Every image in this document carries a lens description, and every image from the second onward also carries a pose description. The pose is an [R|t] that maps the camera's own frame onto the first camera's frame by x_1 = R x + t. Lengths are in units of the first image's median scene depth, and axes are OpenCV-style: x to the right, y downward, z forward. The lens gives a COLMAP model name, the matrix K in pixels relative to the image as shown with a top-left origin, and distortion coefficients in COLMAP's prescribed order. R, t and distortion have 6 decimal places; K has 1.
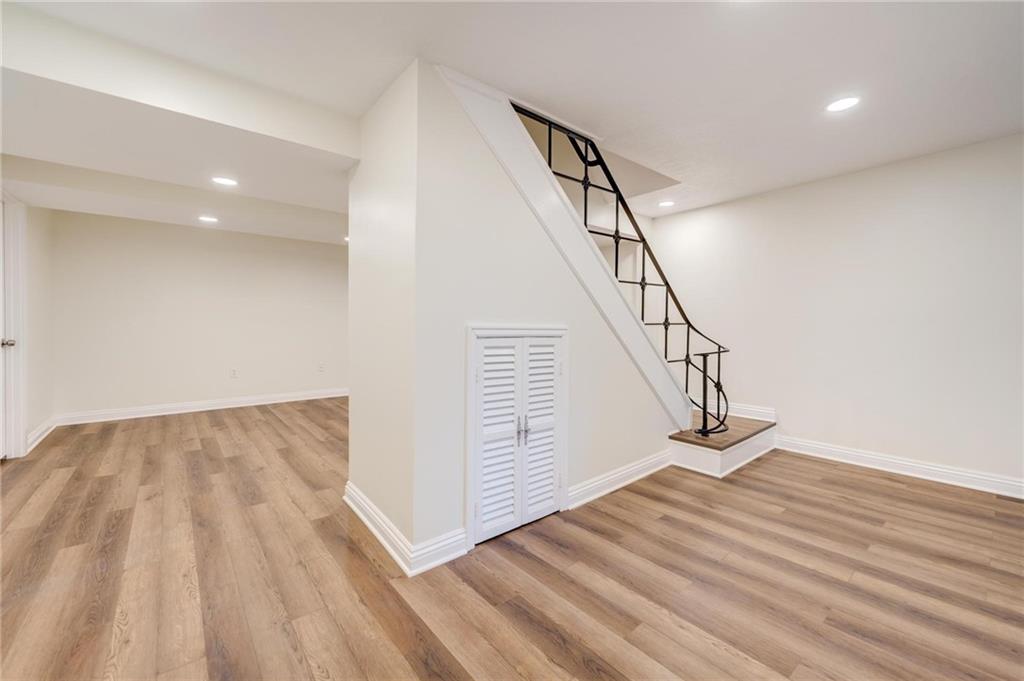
lens RADIAL K [[414.0, 0, 511.1], [0, 414.0, 322.7], [0, 0, 1]] dist [0.010157, -0.000101]
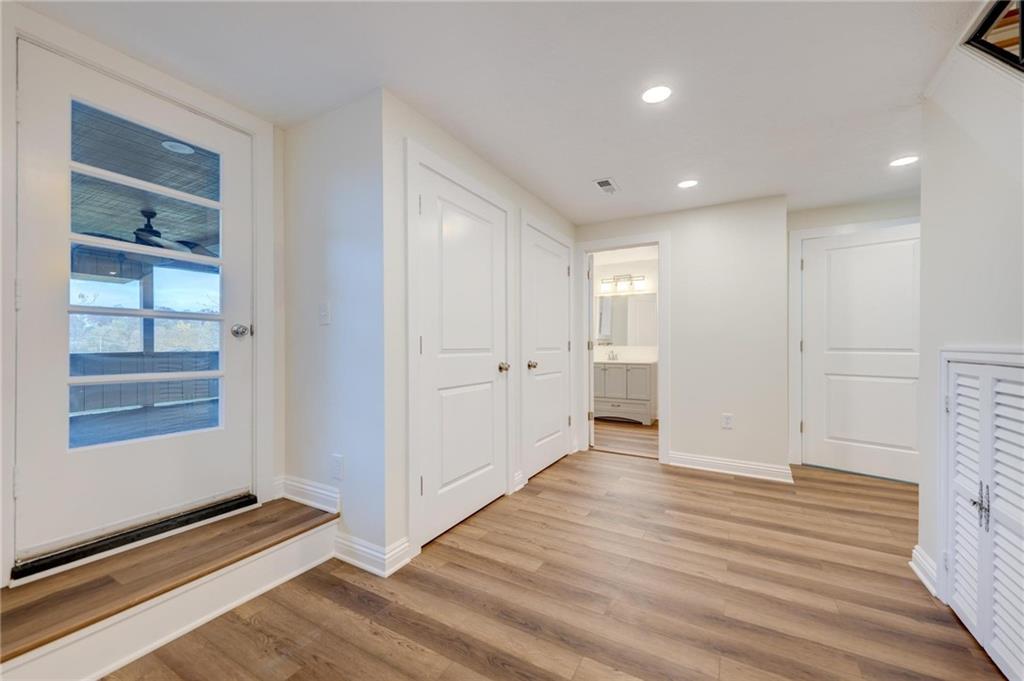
lens RADIAL K [[411.5, 0, 509.7], [0, 411.5, 347.1], [0, 0, 1]] dist [0.009403, -0.000163]
pose [[-0.935071, -0.010905, -0.354292, 0.975153], [-0.012688, 0.999916, 0.002711, 0.013527], [0.354232, 0.007030, -0.935131, 1.348832]]
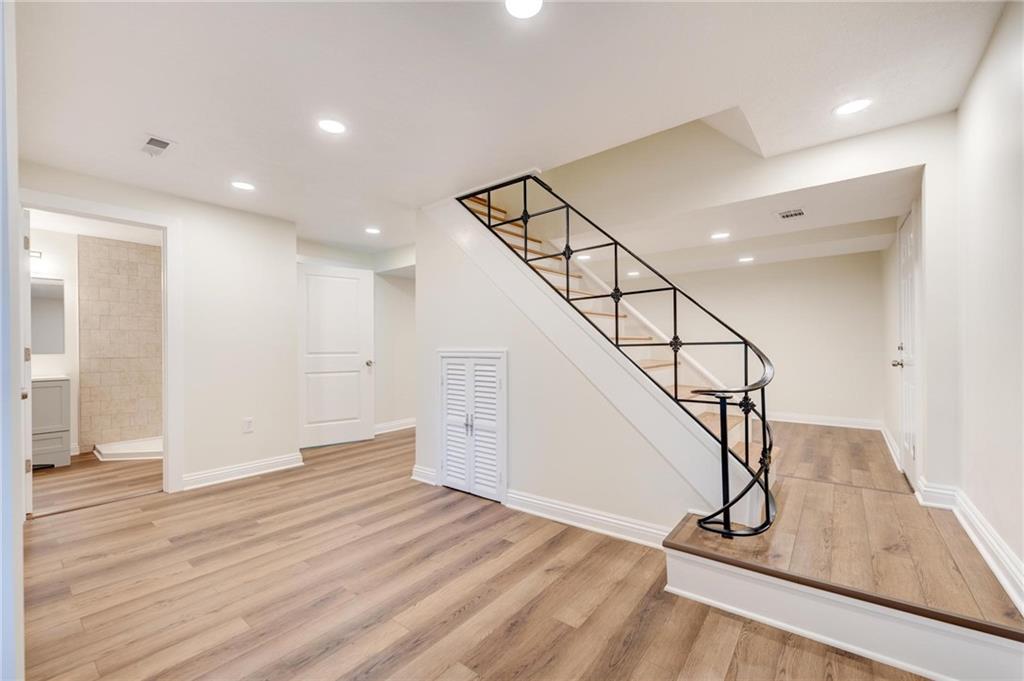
lens RADIAL K [[411.5, 0, 509.7], [0, 411.5, 347.1], [0, 0, 1]] dist [0.009403, -0.000163]
pose [[0.202158, -0.014666, -0.979243, 1.412645], [0.011690, 0.999853, -0.012561, 0.017968], [0.979283, -0.008908, 0.202300, 0.854266]]
